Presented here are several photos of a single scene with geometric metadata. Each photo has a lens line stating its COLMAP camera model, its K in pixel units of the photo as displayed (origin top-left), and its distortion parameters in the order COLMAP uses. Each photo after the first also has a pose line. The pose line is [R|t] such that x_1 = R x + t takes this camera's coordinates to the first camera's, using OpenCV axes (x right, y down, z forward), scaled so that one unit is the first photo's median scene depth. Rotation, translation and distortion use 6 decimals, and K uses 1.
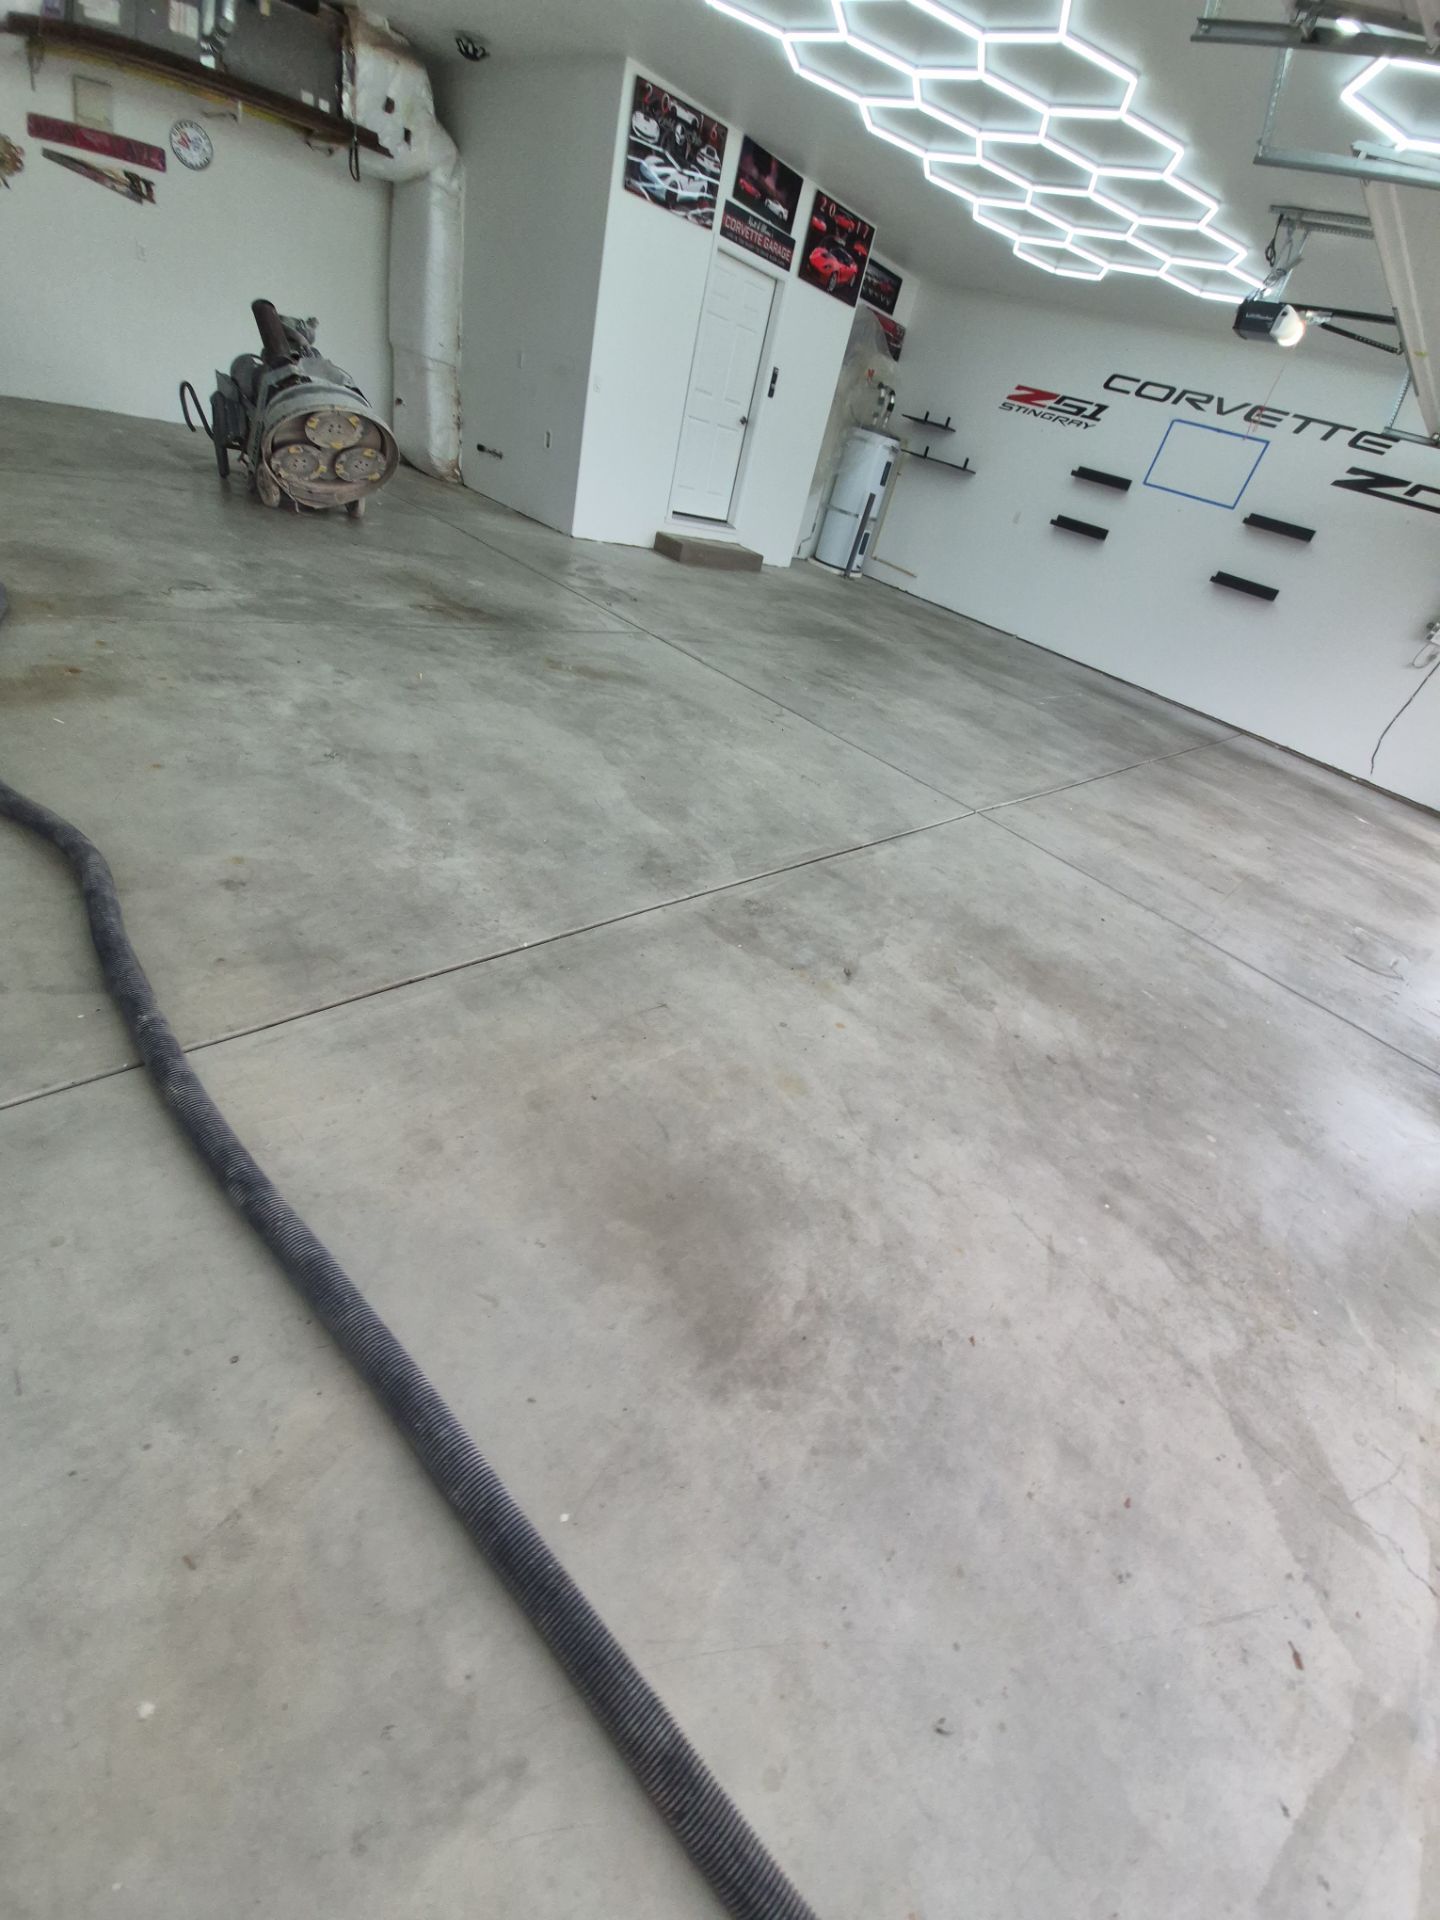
lens RADIAL K [[759.1, 0, 772.6], [0, 759.1, 974.0], [0, 0, 1]] dist [0.001104, -0.011454]
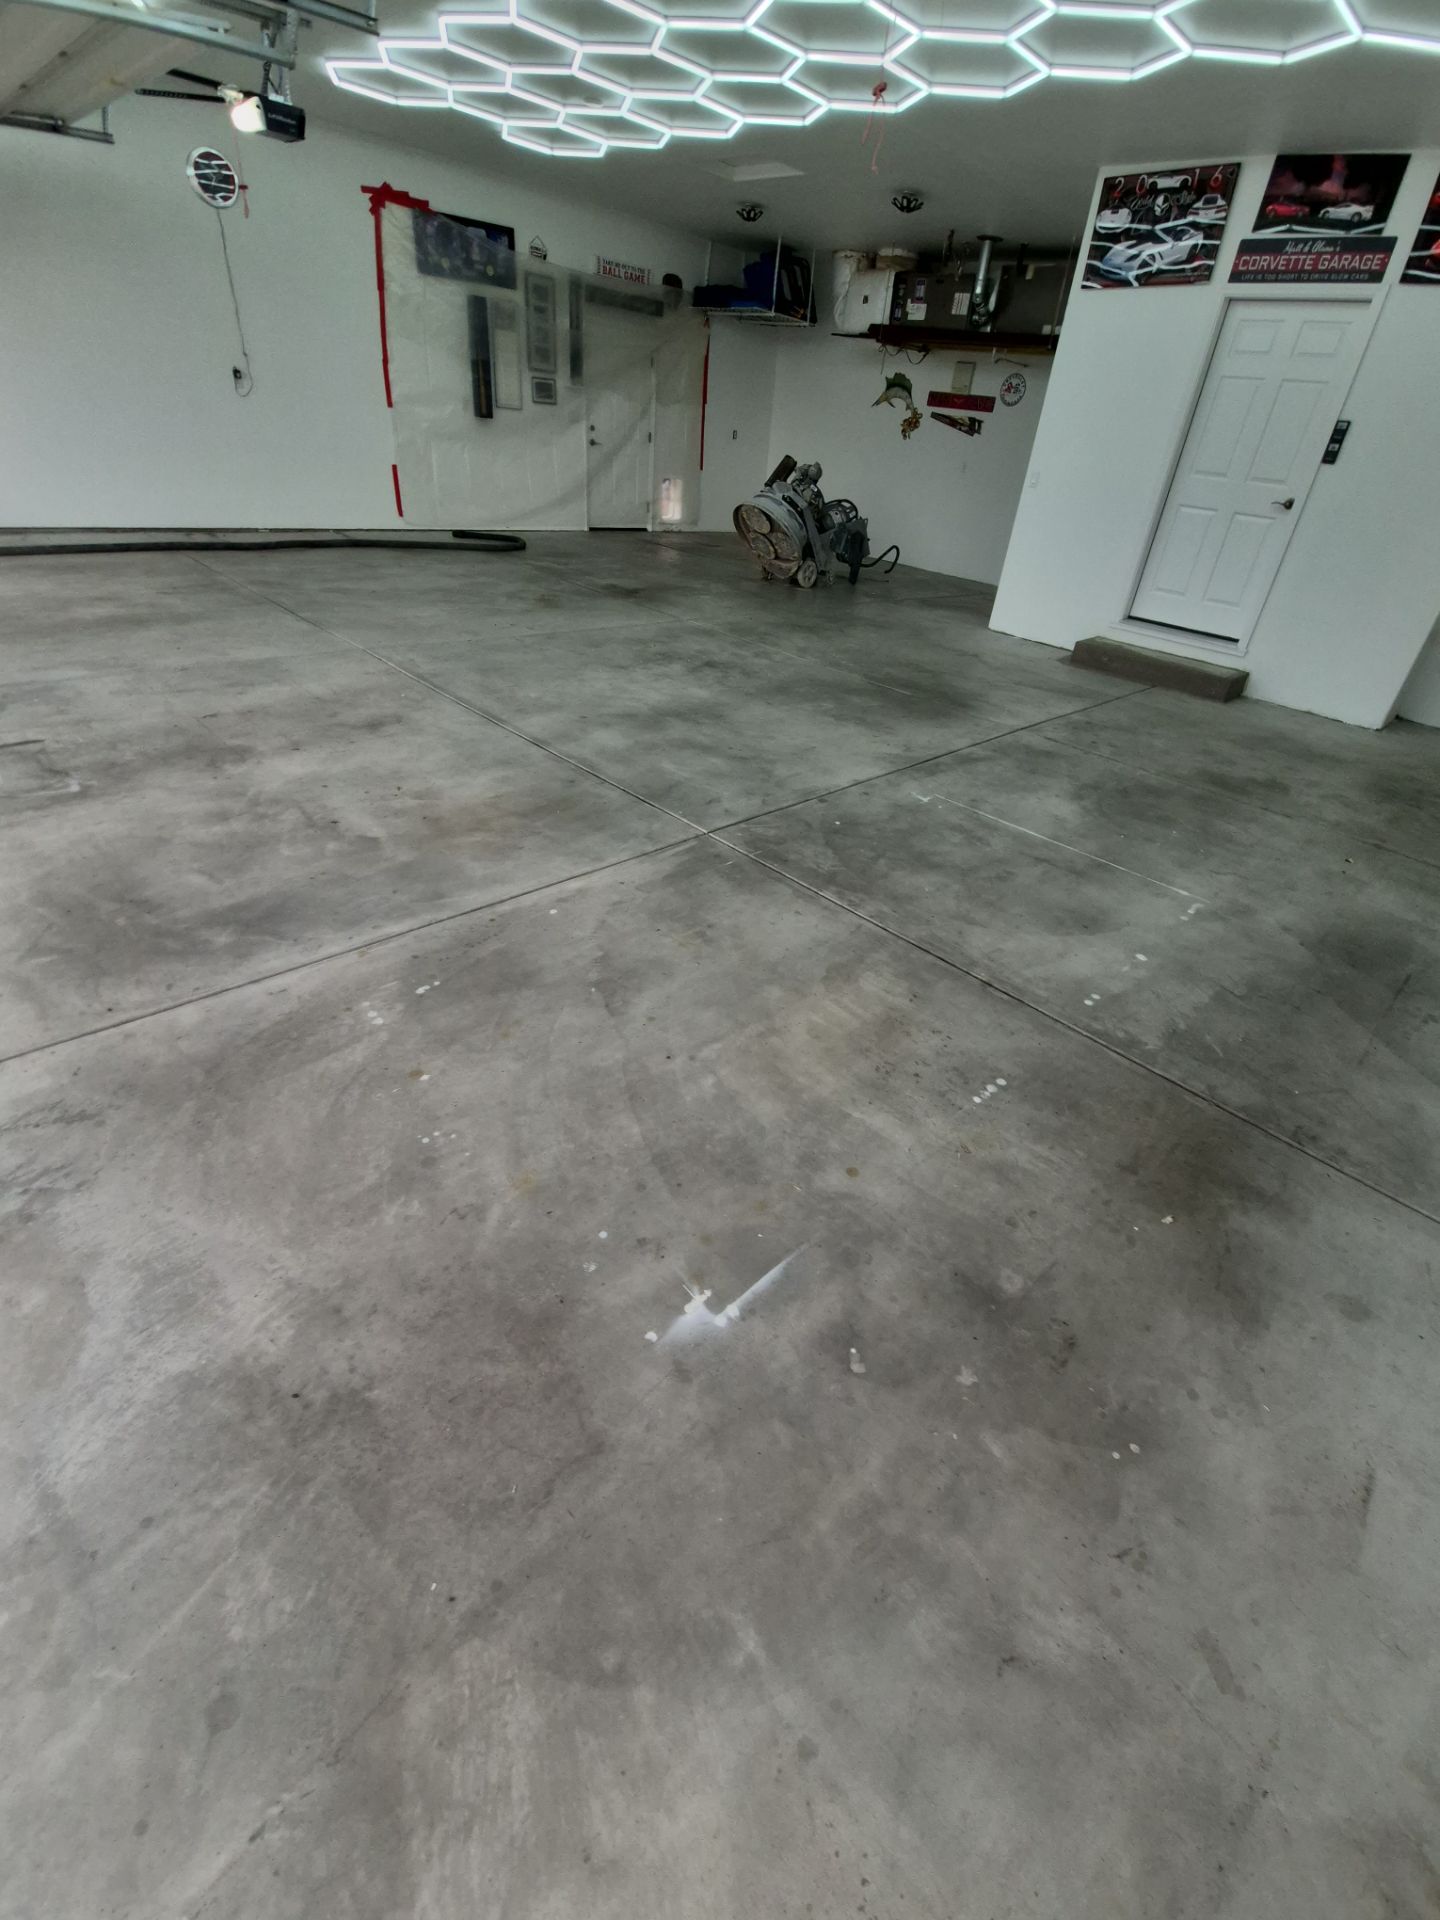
lens RADIAL K [[843.1, 0, 720.0], [0, 843.1, 960.0], [0, 0, 1]] dist [0.003094, -0.011098]
pose [[-0.030349, 0.296584, -0.954524, 1.117724], [-0.667908, 0.704445, 0.240117, -0.382100], [0.743625, 0.644822, 0.176712, 1.022228]]
